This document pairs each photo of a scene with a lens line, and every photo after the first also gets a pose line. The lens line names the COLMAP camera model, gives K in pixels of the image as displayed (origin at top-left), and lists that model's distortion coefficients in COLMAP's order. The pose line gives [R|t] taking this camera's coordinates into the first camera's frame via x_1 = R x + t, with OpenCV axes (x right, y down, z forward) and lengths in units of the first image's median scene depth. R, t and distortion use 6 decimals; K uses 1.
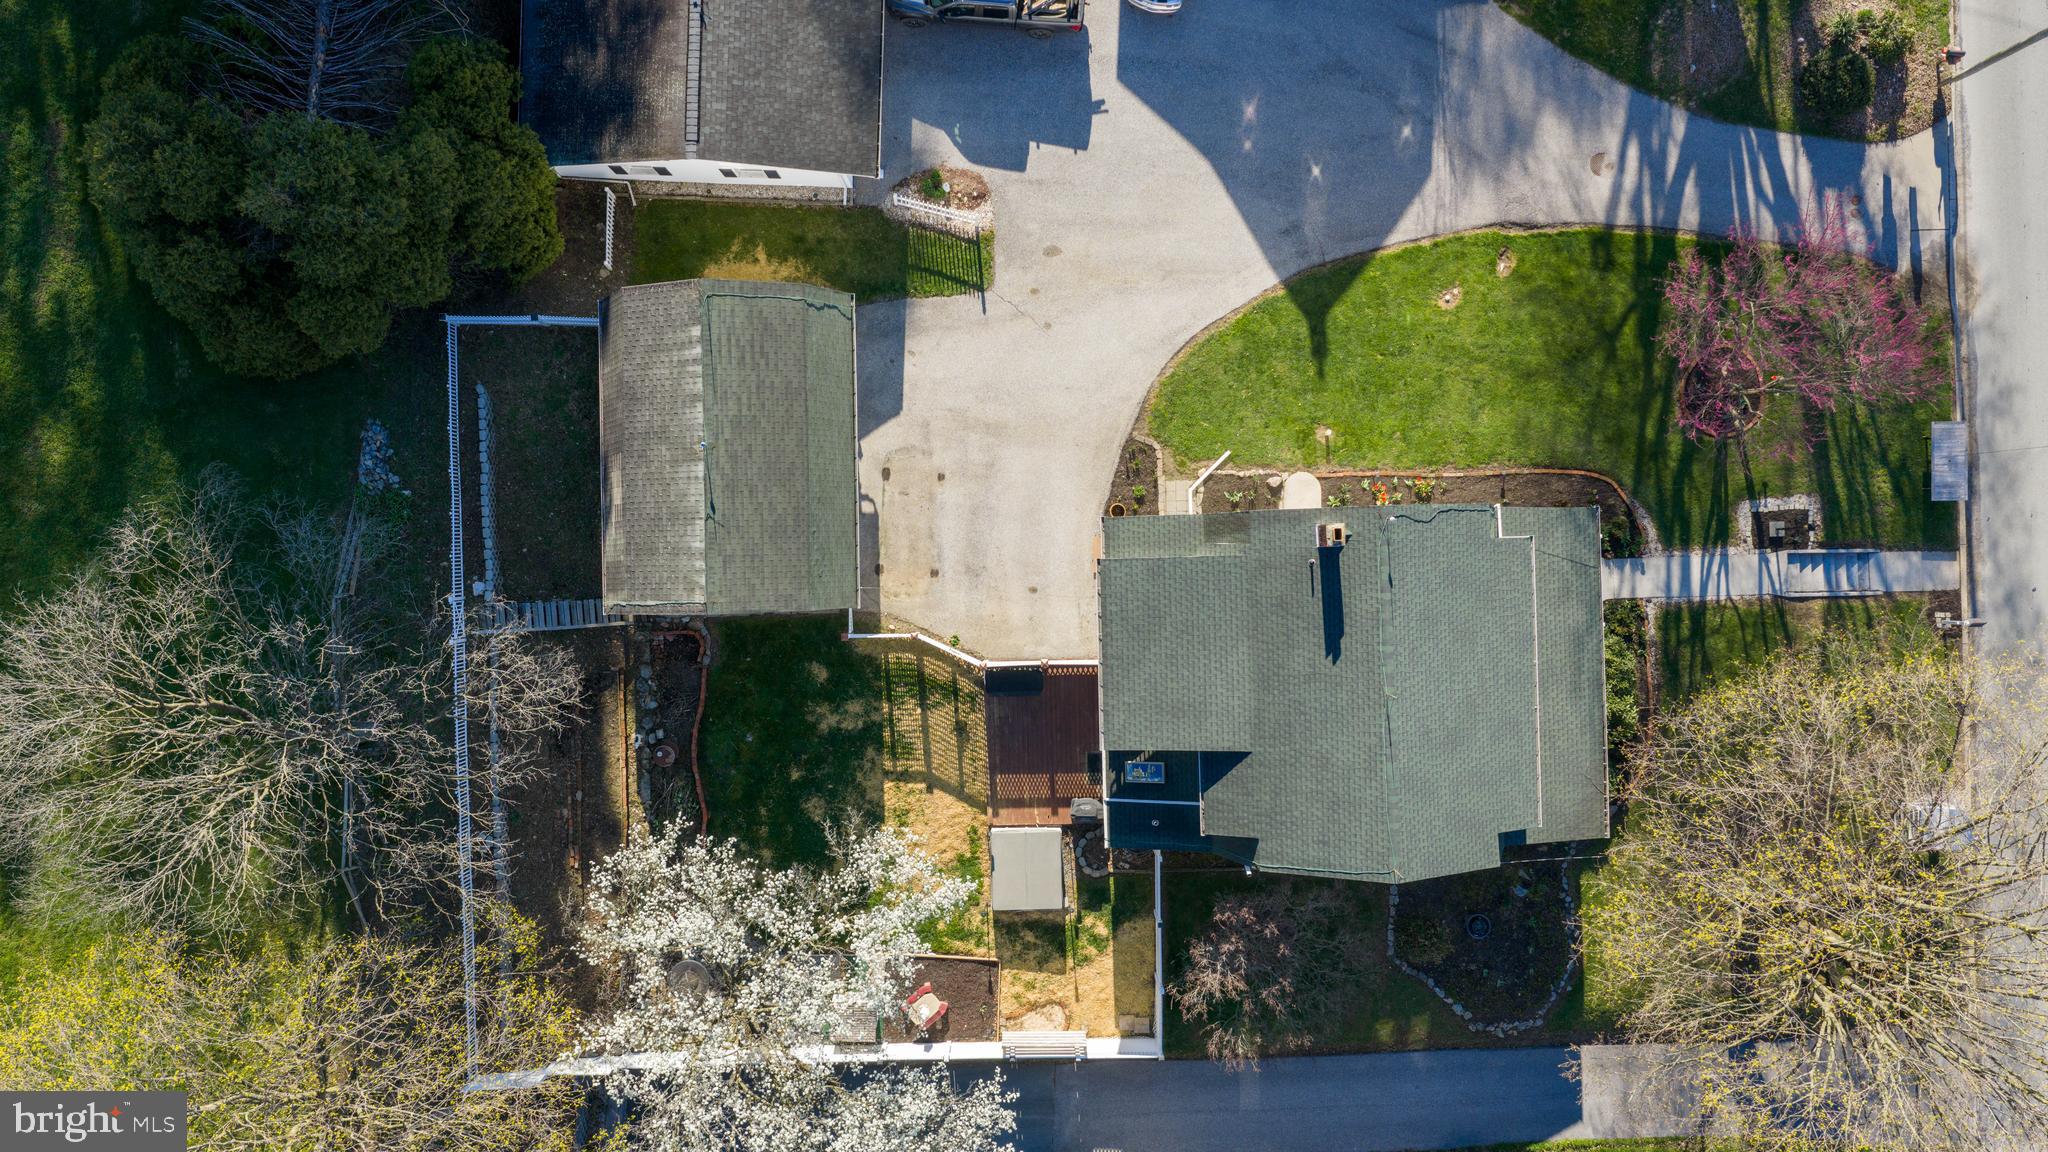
lens RADIAL K [[1704.9, 0, 1024.0], [0, 1704.9, 576.0], [0, 0, 1]] dist [0.007911, -0.006219]
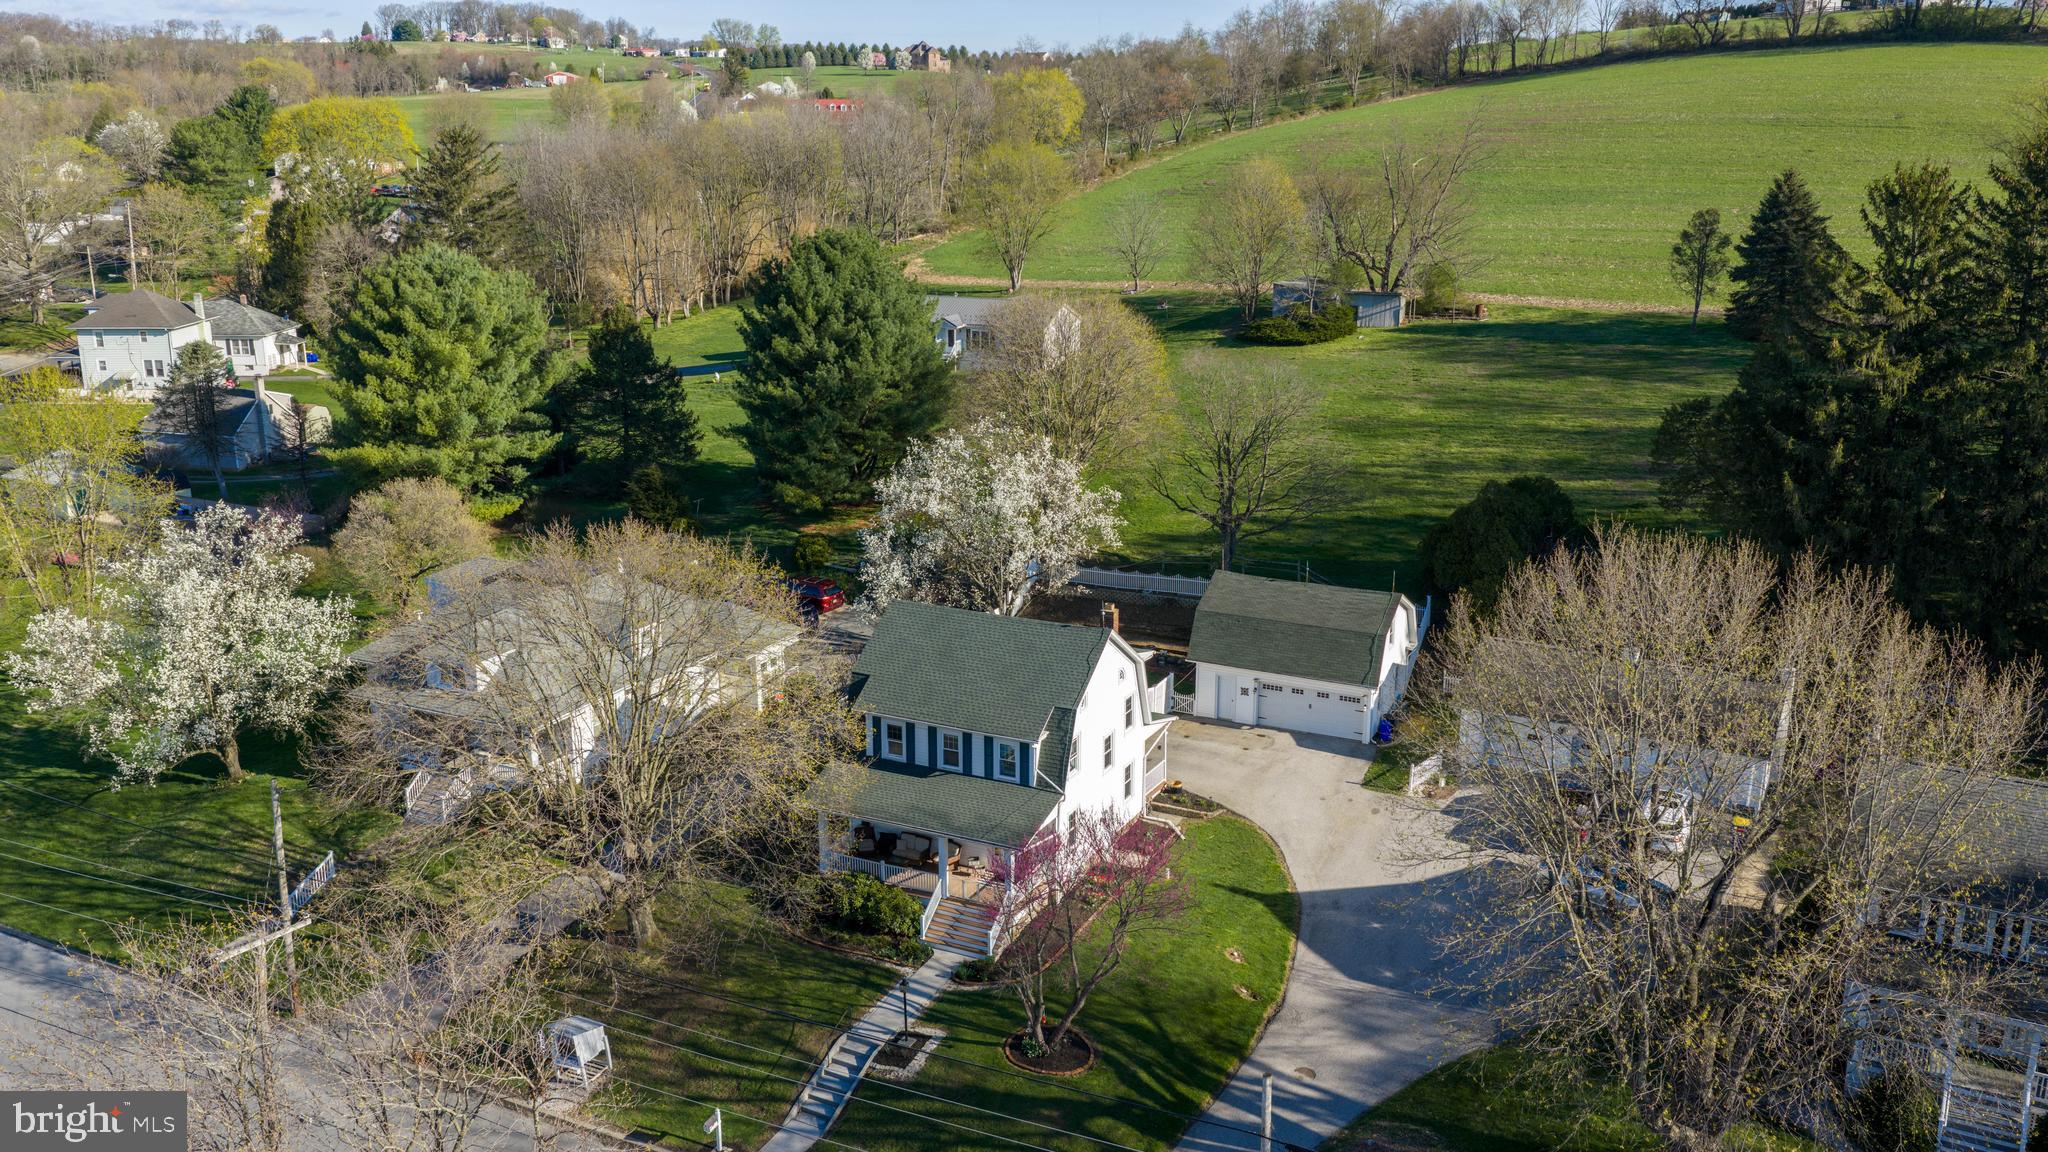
lens RADIAL K [[1667.4, 0, 1024.0], [0, 1667.4, 576.0], [0, 0, 1]] dist [0.051541, -0.119023]
pose [[-0.476109, 0.222740, -0.850710, 1.203568], [-0.879323, -0.108942, 0.463598, -0.526606], [0.010584, 0.968772, 0.247729, 0.480523]]
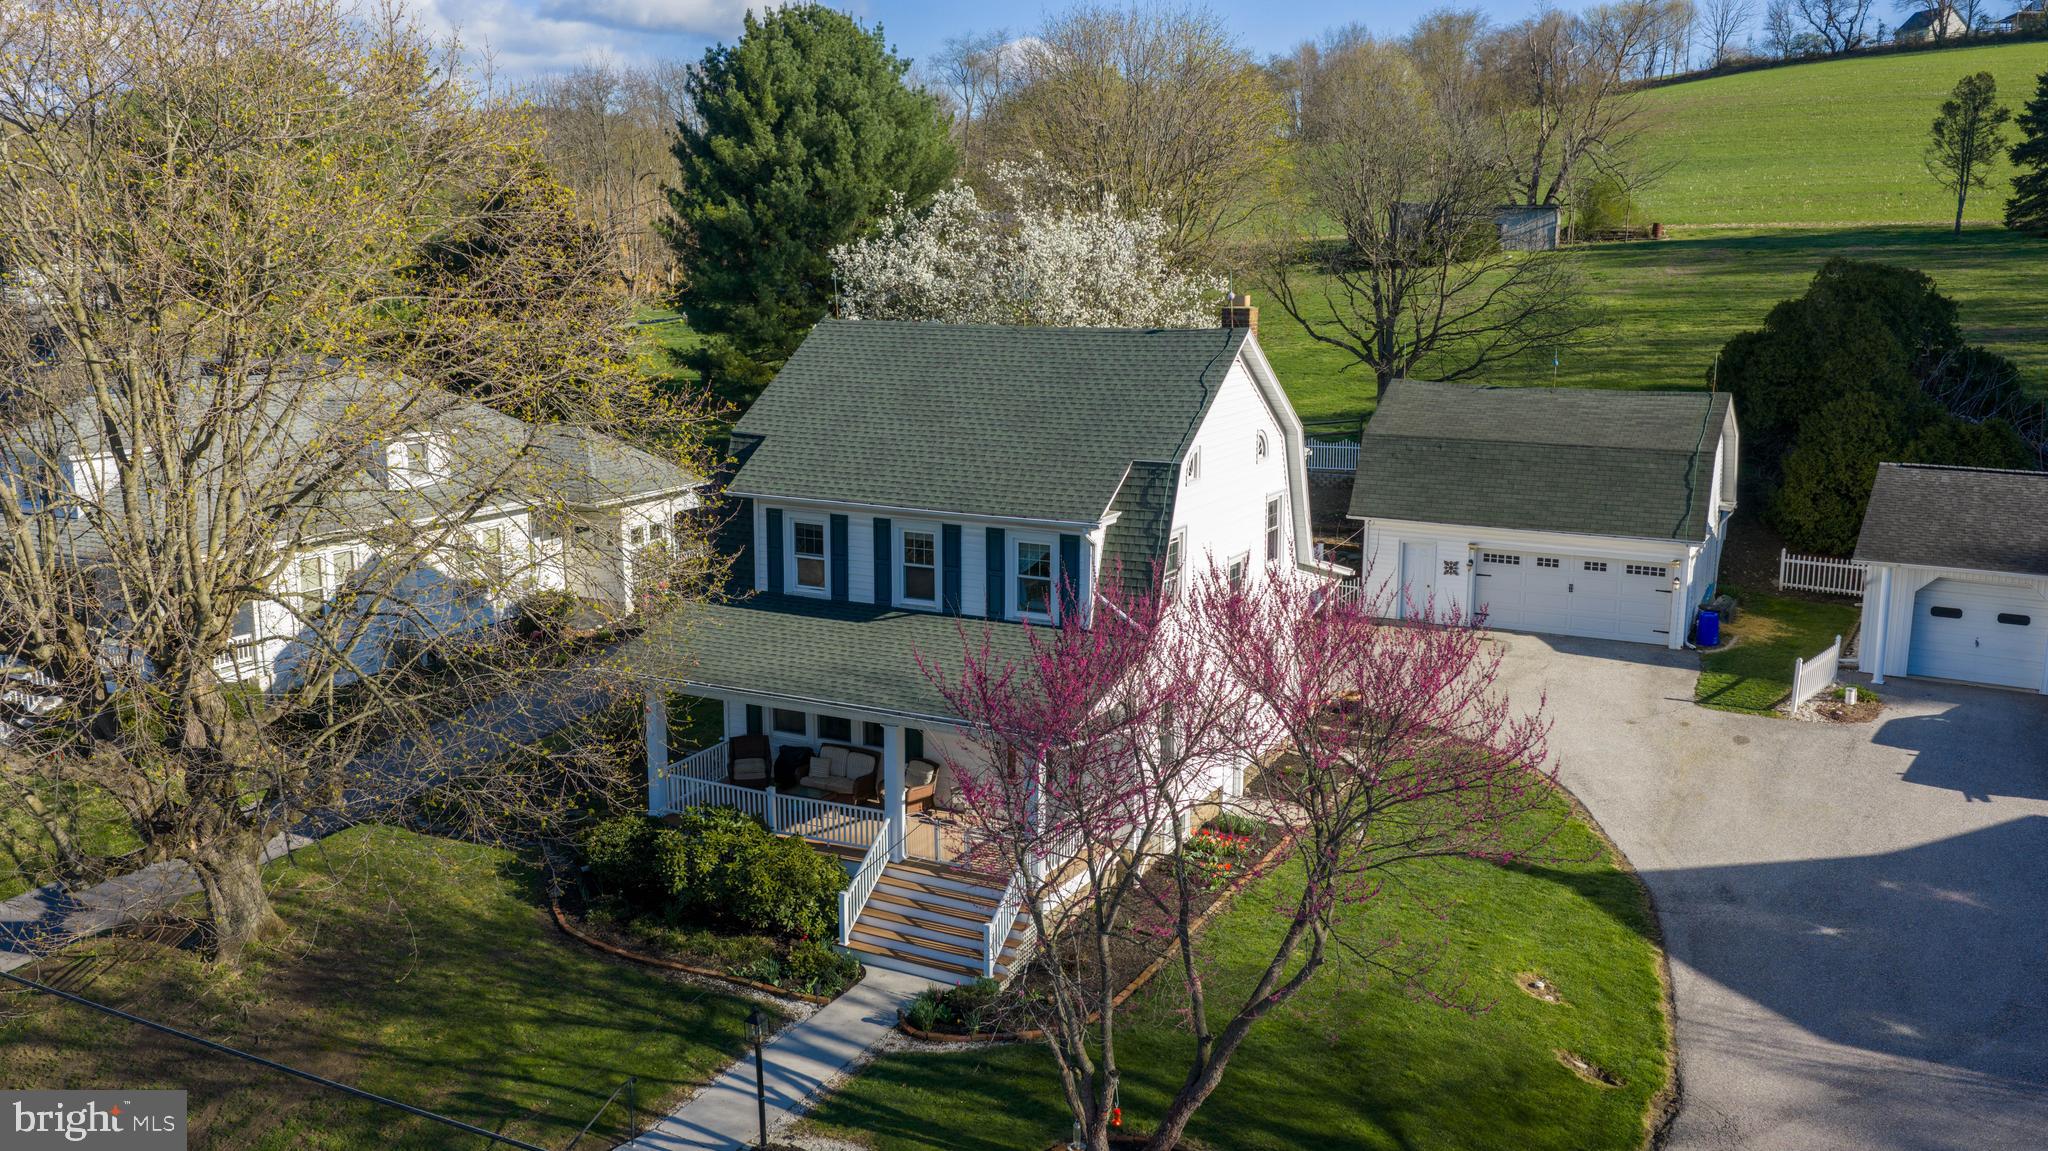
lens RADIAL K [[1704.9, 0, 1024.0], [0, 1704.9, 575.5], [0, 0, 1]] dist [0.007911, -0.006219]
pose [[-0.501435, 0.161306, -0.850026, 0.735677], [-0.865169, -0.085725, 0.494100, -0.270528], [0.006833, 0.983174, 0.182543, 0.786733]]
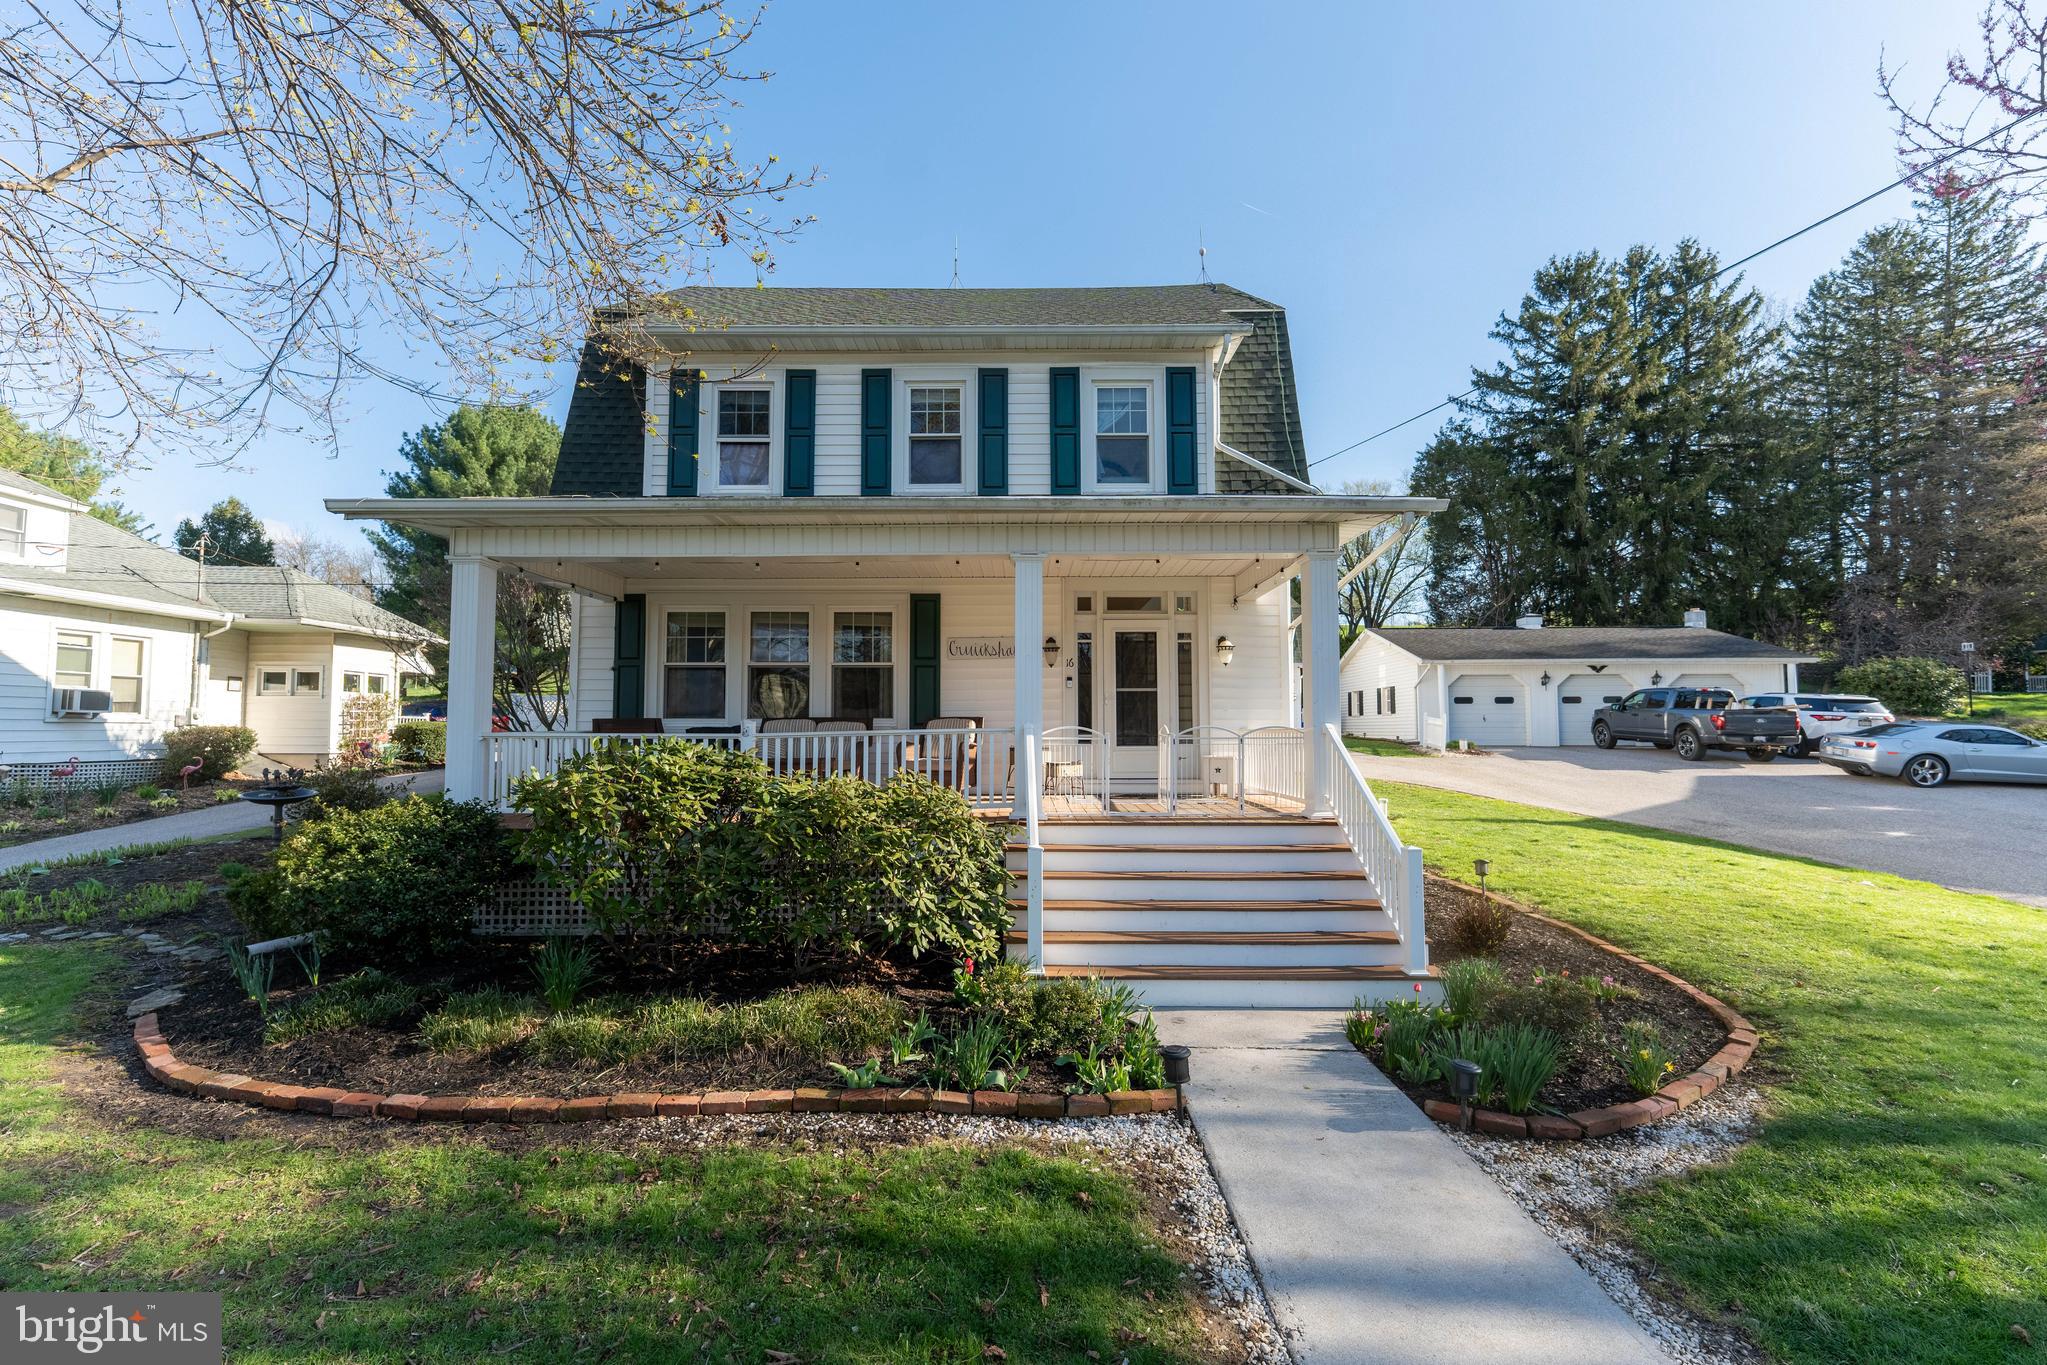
lens RADIAL K [[832.5, 0, 1023.5], [0, 832.5, 682.5], [0, 0, 1]] dist [-0.002399, -0.000181]
pose [[-0.036292, -0.054095, -0.997876, 0.449580], [-0.999281, 0.012963, 0.035640, 0.023455], [0.011007, 0.998452, -0.054526, 0.960560]]
